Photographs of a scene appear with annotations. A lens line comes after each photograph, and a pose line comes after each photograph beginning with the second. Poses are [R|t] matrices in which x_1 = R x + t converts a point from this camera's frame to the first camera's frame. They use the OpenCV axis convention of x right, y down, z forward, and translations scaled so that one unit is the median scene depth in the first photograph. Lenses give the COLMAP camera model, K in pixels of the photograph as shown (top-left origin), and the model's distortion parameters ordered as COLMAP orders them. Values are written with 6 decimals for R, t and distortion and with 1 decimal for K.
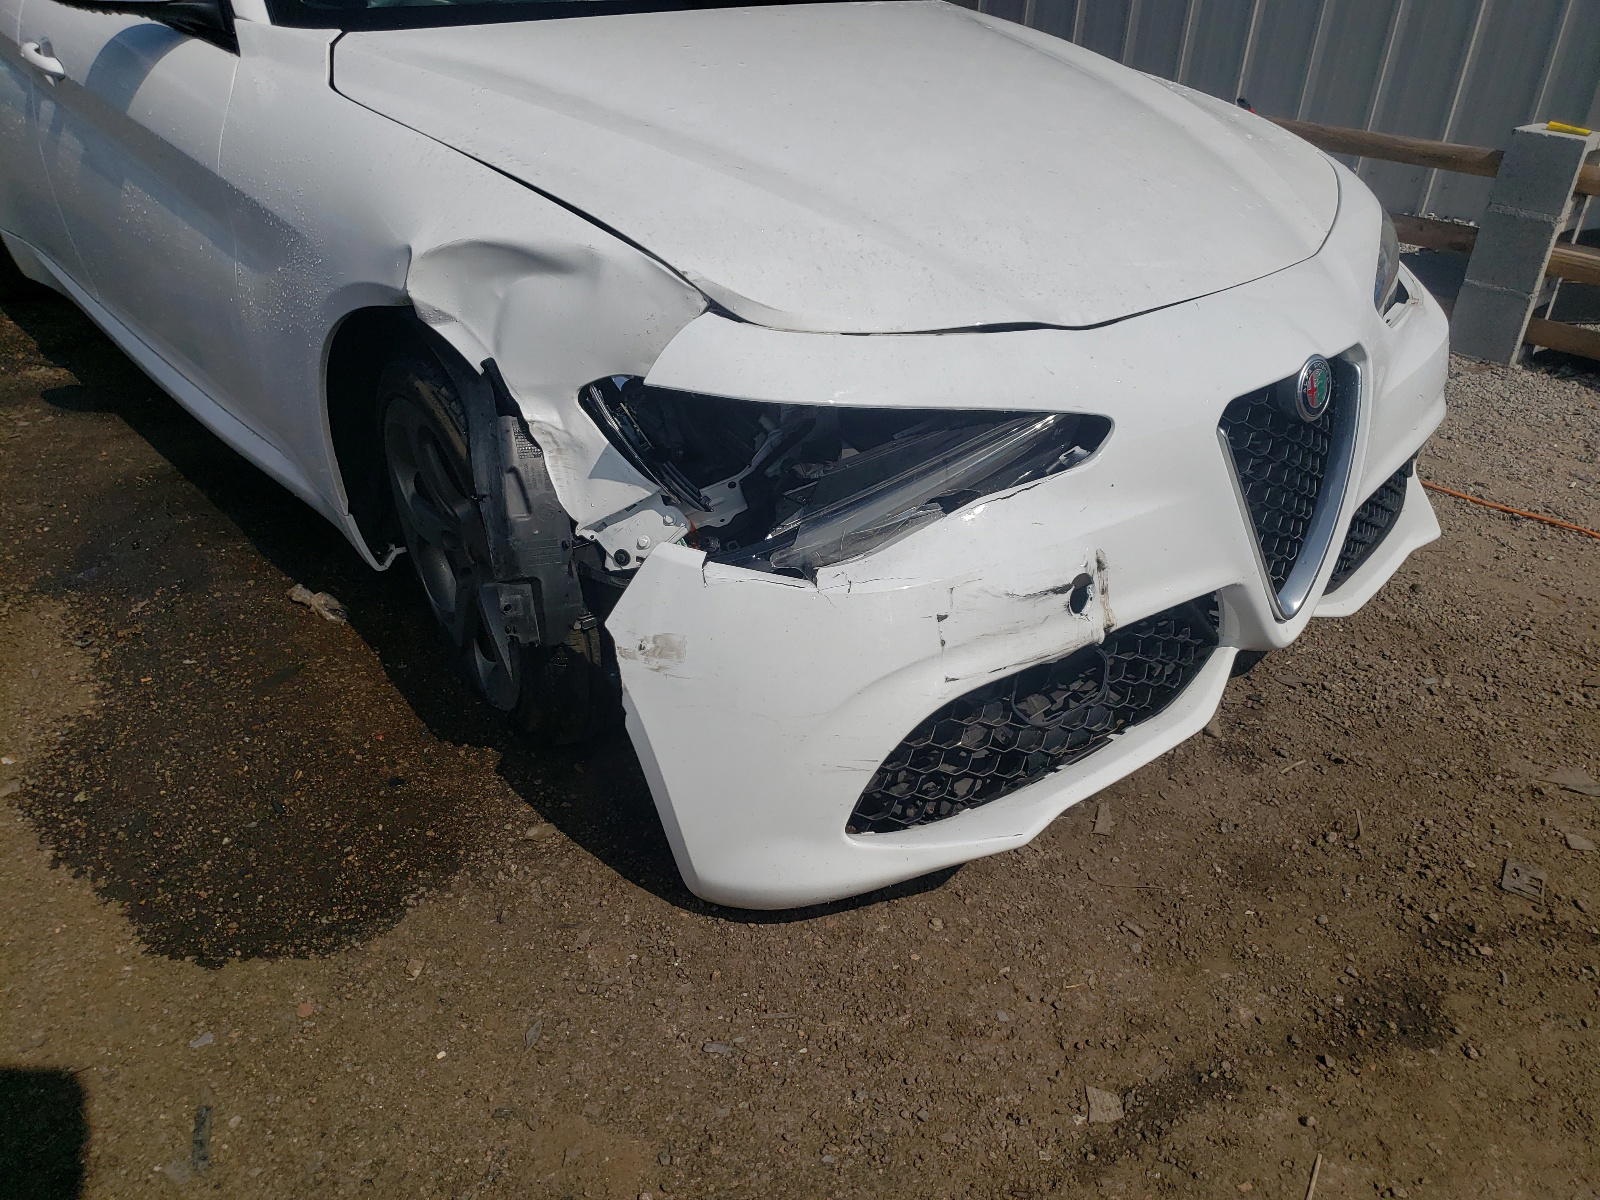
lens RADIAL K [[1214.9, 0, 798.6], [0, 1214.9, 603.5], [0, 0, 1]] dist [0.028363, 0.004496]
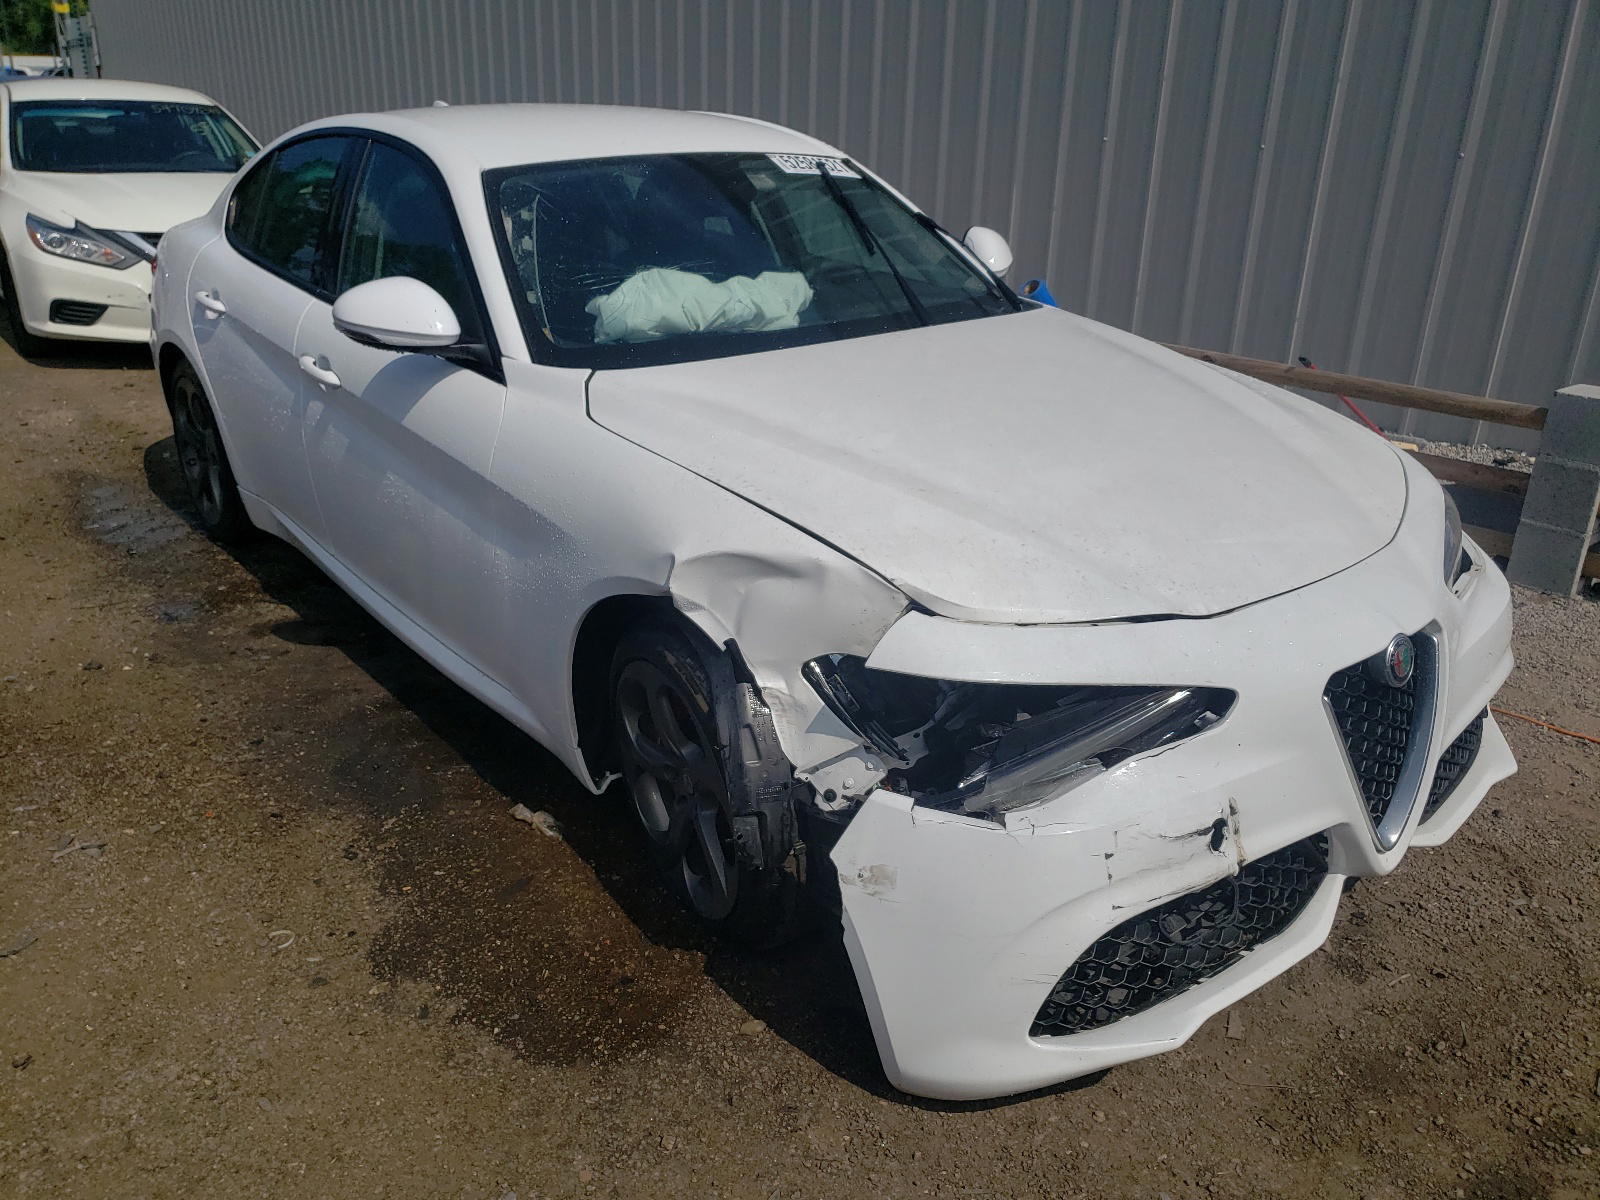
lens RADIAL K [[1203.3, 0, 798.8], [0, 1203.3, 625.5], [0, 0, 1]] dist [0.004197, 0.038939]
pose [[0.998643, -0.000313, -0.052084, -0.111766], [-0.006812, 0.990608, -0.136565, -0.042255], [0.051638, 0.136735, 0.989261, -0.222068]]
